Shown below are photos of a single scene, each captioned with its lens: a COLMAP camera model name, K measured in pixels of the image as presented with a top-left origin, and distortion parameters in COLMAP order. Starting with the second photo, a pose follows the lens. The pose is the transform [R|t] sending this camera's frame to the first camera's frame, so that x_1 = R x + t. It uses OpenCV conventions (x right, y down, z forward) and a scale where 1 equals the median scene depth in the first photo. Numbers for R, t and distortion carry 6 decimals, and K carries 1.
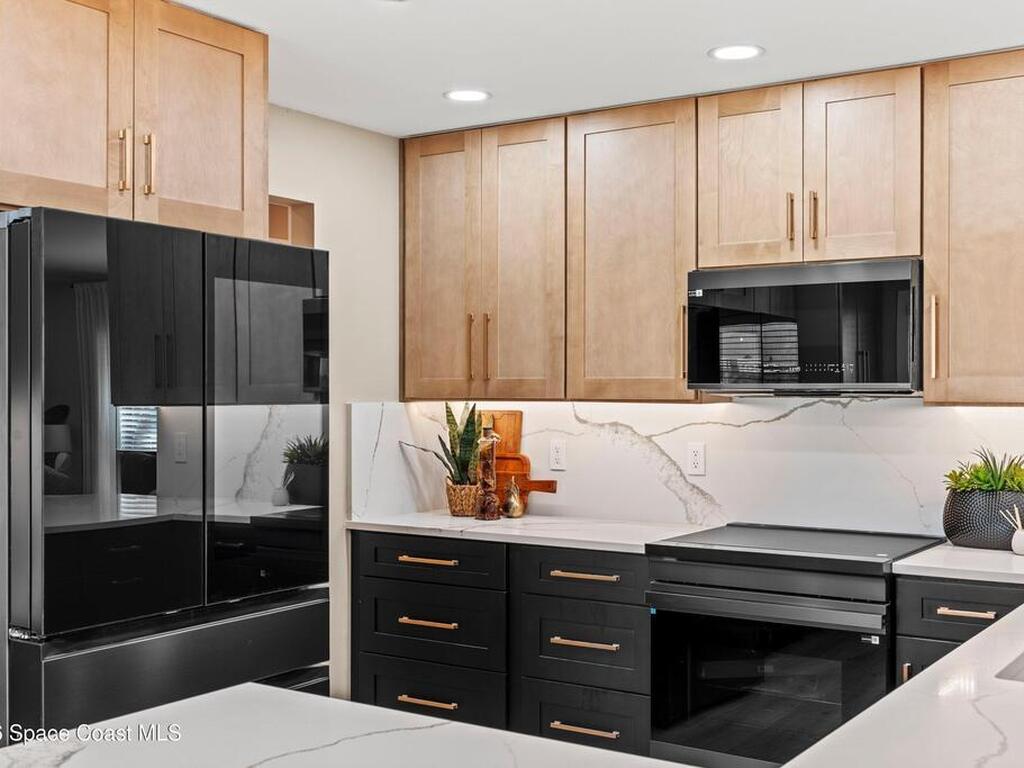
lens RADIAL K [[1205.3, 0, 507.8], [0, 1205.3, 389.2], [0, 0, 1]] dist [-0.002971, 0.000000]
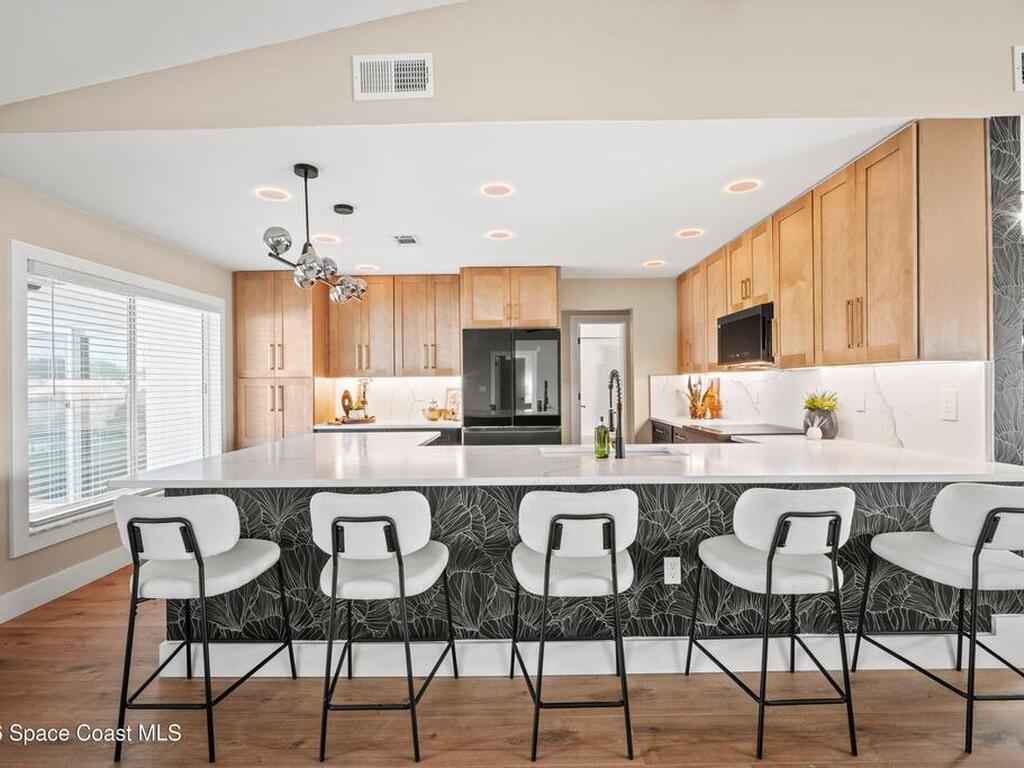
lens RADIAL K [[503.0, 0, 511.9], [0, 503.0, 386.1], [0, 0, 1]] dist [-0.013172, 0.003790]
pose [[0.552724, -0.004004, -0.833355, 0.755565], [0.011273, 0.999933, 0.002673, 0.033056], [0.833288, -0.010871, 0.552732, 0.080407]]
